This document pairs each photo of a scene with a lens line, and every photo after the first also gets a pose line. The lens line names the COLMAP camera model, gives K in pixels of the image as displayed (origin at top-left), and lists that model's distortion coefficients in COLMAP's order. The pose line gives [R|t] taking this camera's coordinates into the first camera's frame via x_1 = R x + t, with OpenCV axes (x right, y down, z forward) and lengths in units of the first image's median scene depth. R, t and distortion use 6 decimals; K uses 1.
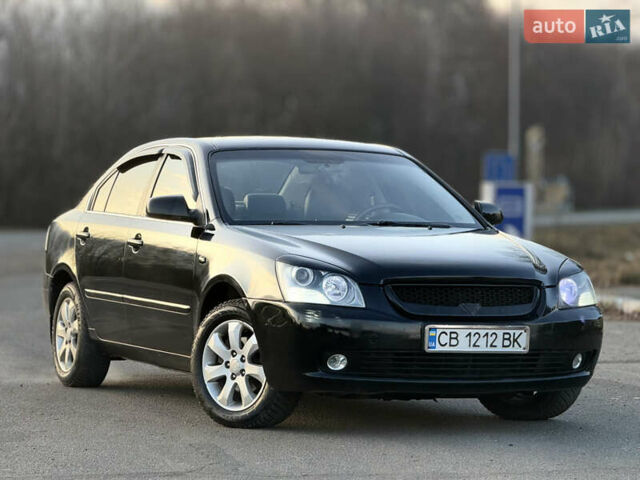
lens RADIAL K [[2377.5, 0, 320.0], [0, 2377.5, 240.0], [0, 0, 1]] dist [0.229414, 0.164120]
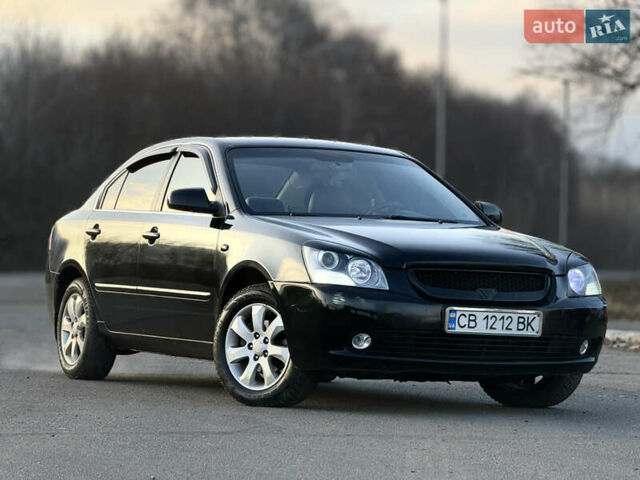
lens RADIAL K [[2377.5, 0, 320.0], [0, 2377.5, 240.0], [0, 0, 1]] dist [0.229414, 0.164120]
pose [[0.998934, 0.016717, 0.043030, -0.054279], [-0.015553, 0.999508, -0.027238, 0.033776], [-0.043464, 0.026539, 0.998702, -0.047278]]
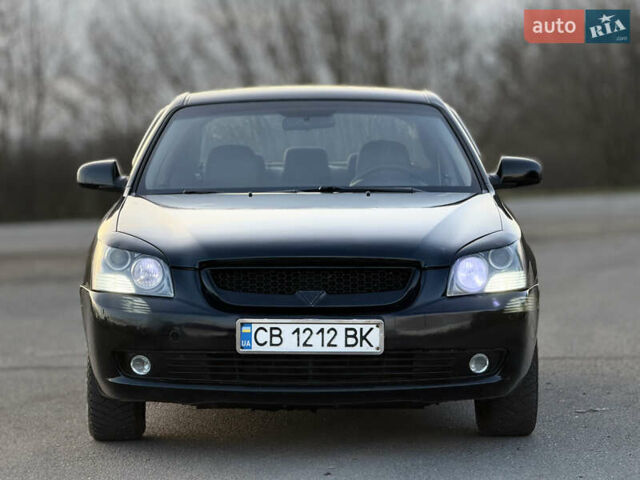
lens RADIAL K [[2377.5, 0, 320.0], [0, 2377.5, 240.0], [0, 0, 1]] dist [0.229414, 0.164120]
pose [[0.917080, -0.012813, -0.398497, 0.365892], [0.019959, 0.999706, 0.013789, -0.000891], [0.398203, -0.020600, 0.917066, 0.270602]]
